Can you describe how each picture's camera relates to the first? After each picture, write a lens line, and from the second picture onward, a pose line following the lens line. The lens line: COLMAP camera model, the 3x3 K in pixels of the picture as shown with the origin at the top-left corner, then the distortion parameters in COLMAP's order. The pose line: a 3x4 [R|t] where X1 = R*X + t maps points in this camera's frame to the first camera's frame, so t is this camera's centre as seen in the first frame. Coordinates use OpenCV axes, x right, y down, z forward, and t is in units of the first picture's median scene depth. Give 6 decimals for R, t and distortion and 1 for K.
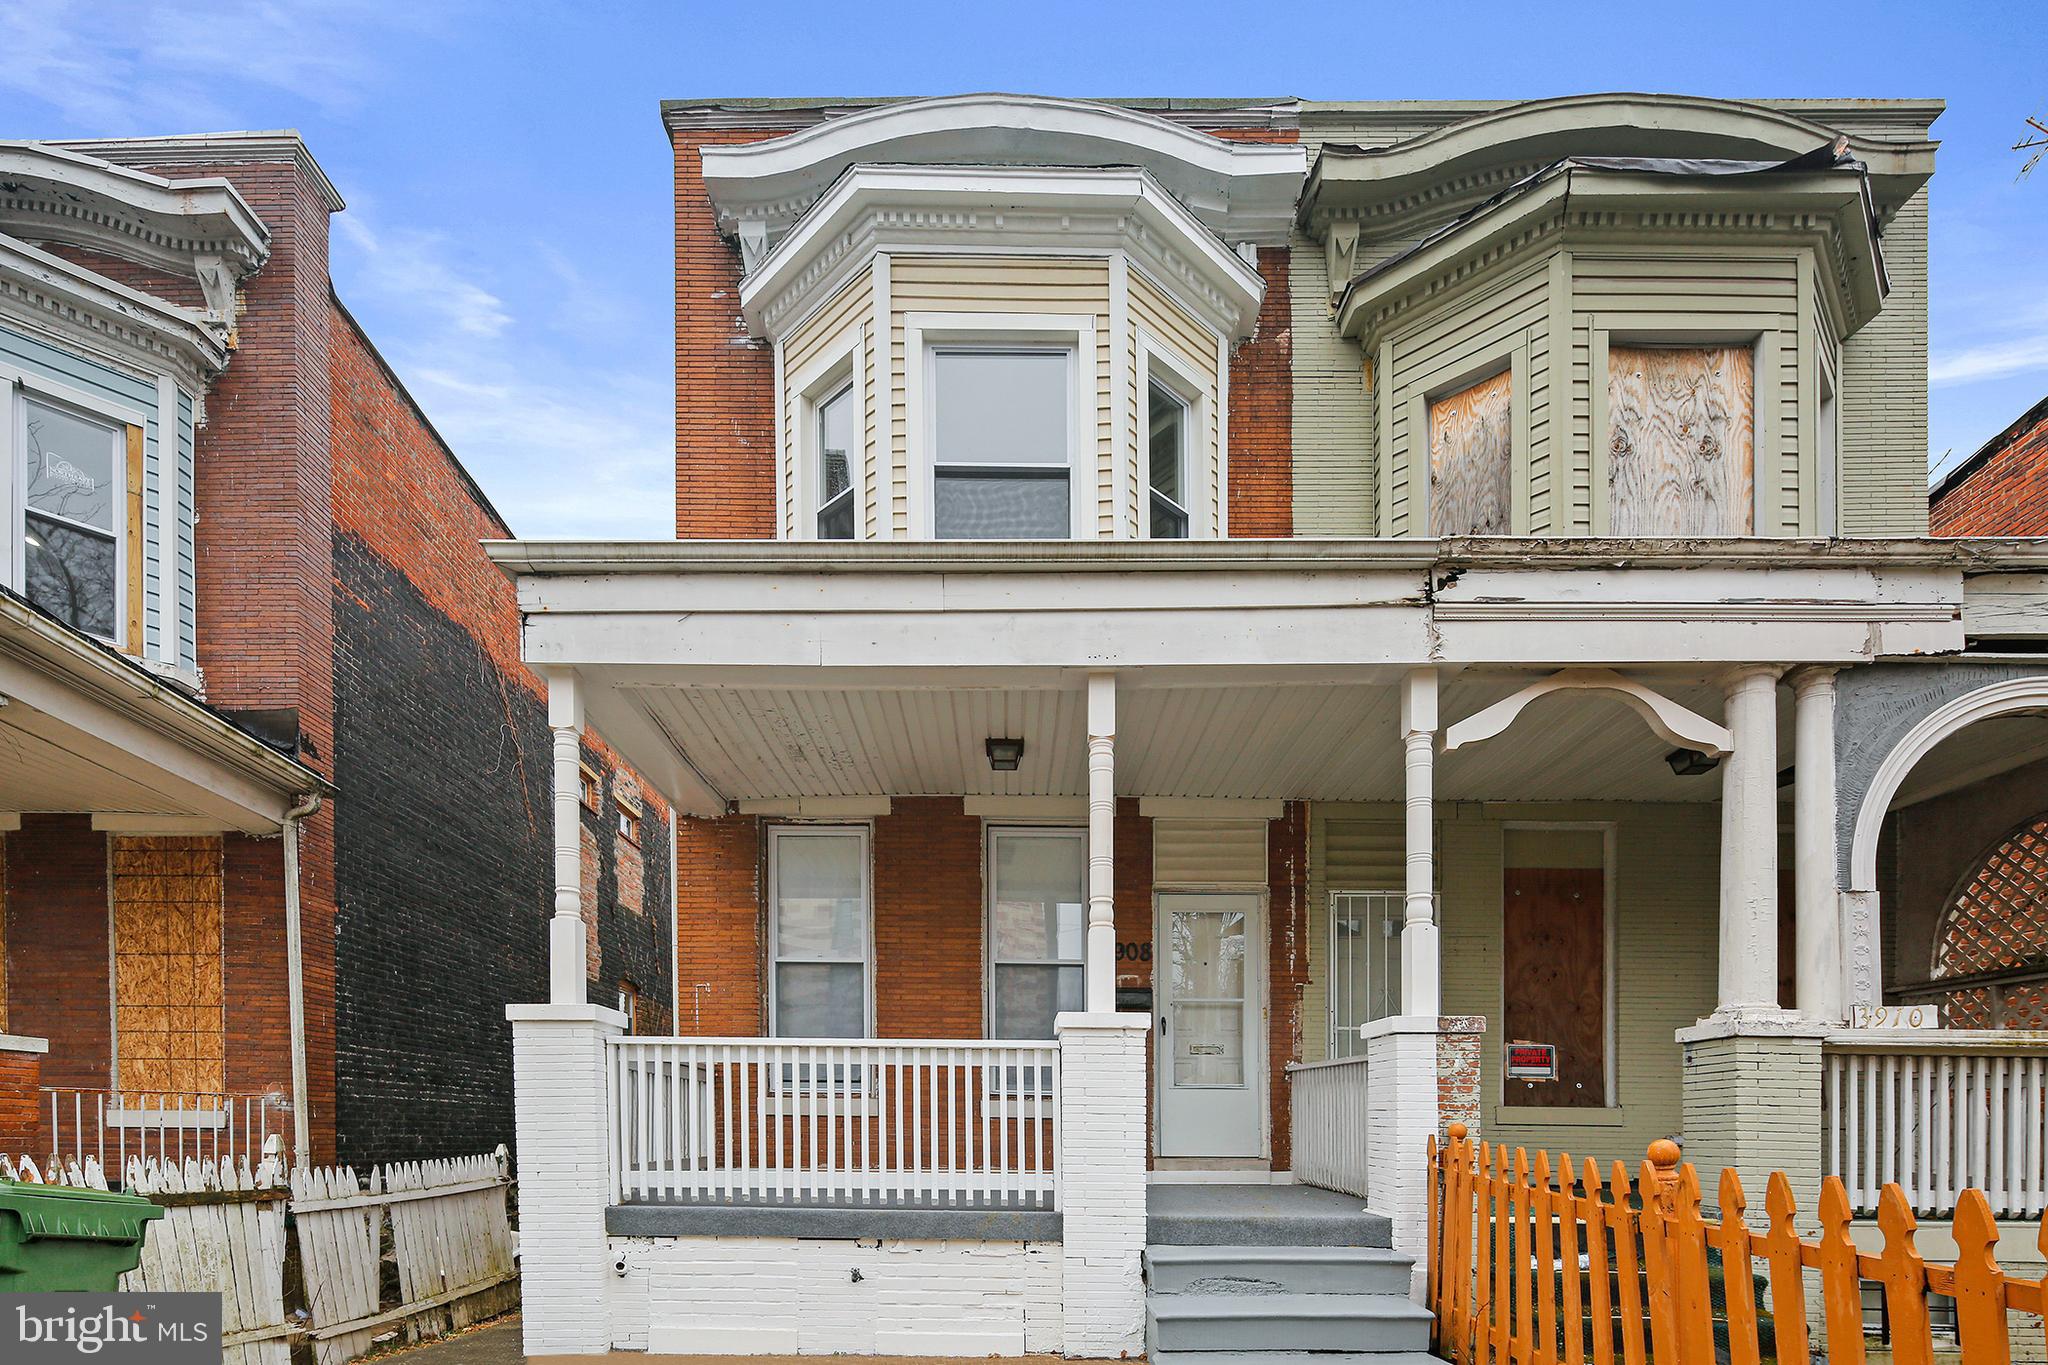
lens RADIAL K [[990.6, 0, 1023.1], [0, 990.6, 956.4], [0, 0, 1]] dist [-0.001146, -0.001289]
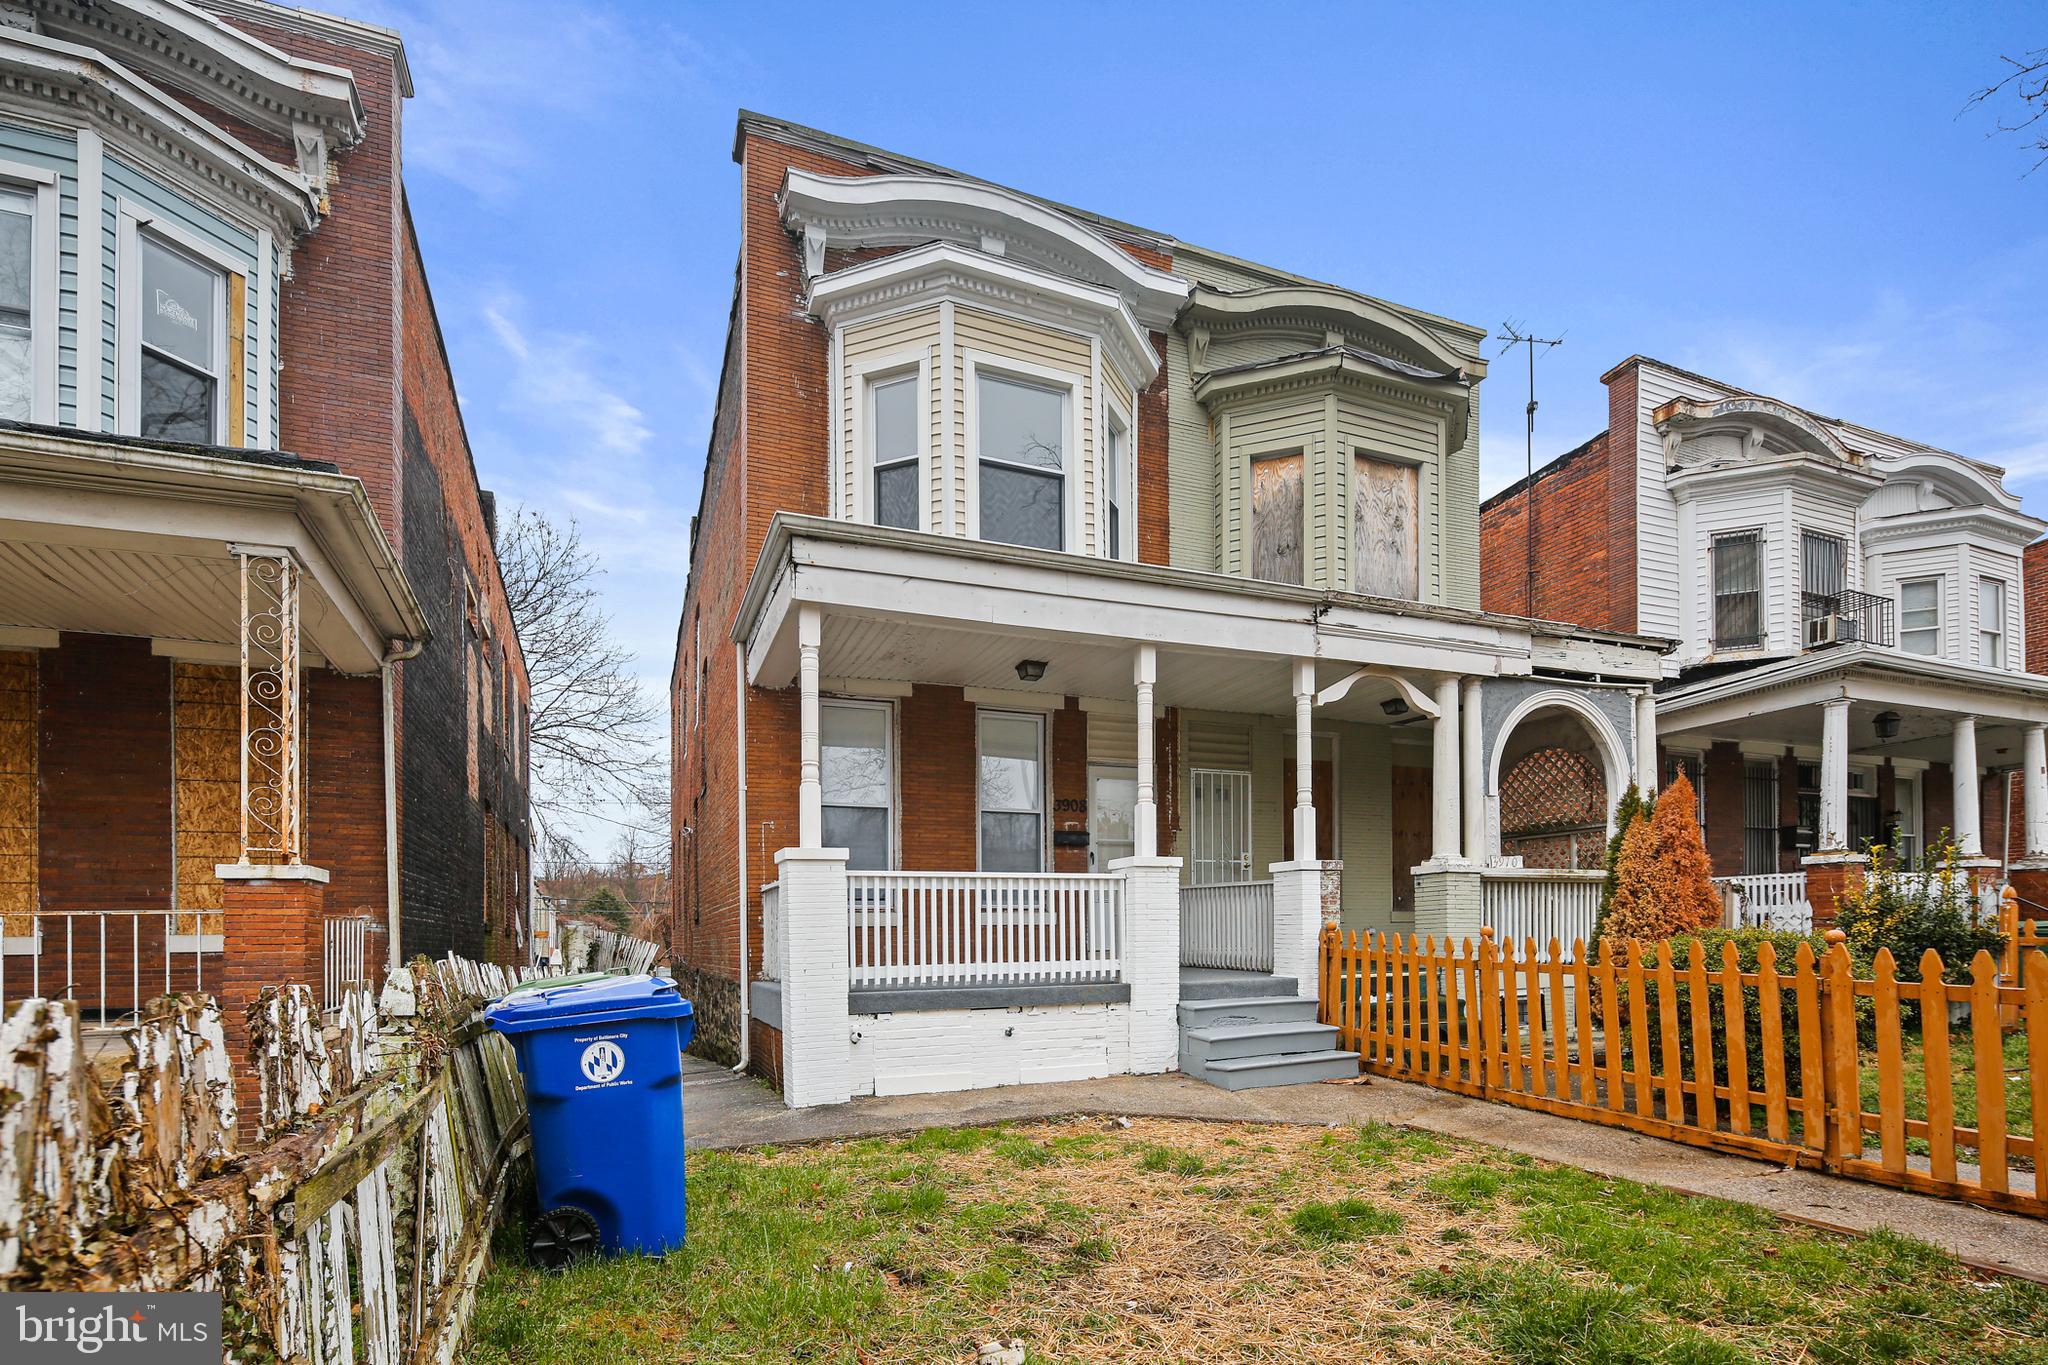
lens RADIAL K [[1028.7, 0, 982.1], [0, 1028.7, 694.0], [0, 0, 1]] dist [0.001189, -0.000743]
pose [[0.915512, 0.069422, 0.396254, -0.638023], [-0.044784, 0.996463, -0.071105, -0.056366], [-0.399789, 0.047352, 0.915383, -0.324813]]
